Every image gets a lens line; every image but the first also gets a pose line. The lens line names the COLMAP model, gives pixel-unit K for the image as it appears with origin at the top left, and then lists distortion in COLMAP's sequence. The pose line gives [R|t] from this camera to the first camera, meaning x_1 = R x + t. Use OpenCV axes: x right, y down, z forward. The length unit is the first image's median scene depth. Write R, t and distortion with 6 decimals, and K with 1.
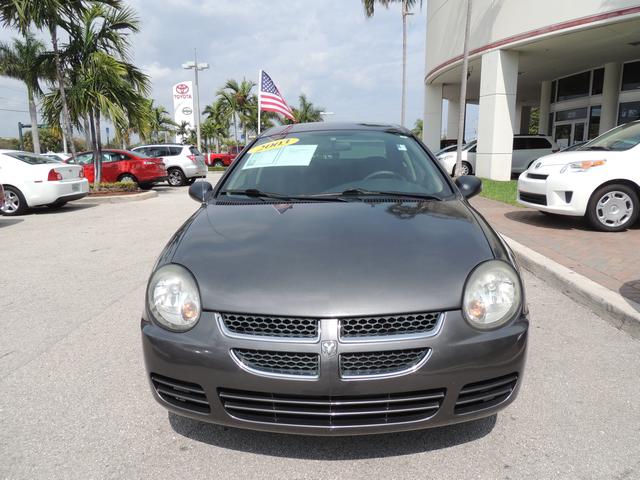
lens RADIAL K [[448.3, 0, 320.0], [0, 448.3, 240.0], [0, 0, 1]] dist [-0.012031, -0.001370]
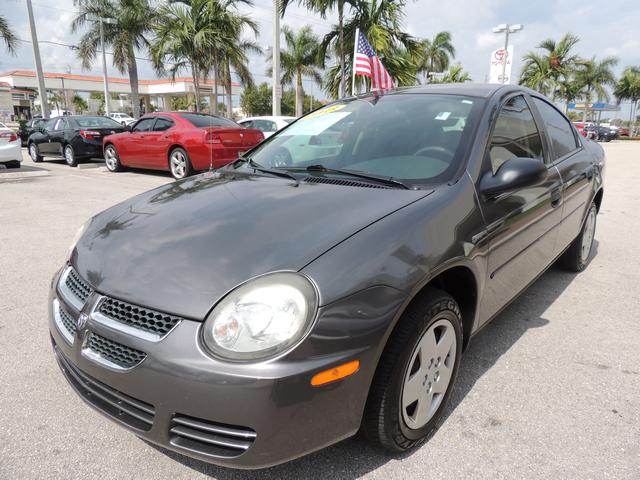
lens RADIAL K [[448.3, 0, 320.0], [0, 448.3, 240.0], [0, 0, 1]] dist [-0.012031, -0.001370]
pose [[0.792150, 0.170694, -0.585971, 0.406988], [-0.132386, 0.985292, 0.108049, -0.044680], [0.595796, -0.008016, 0.803096, 0.218175]]
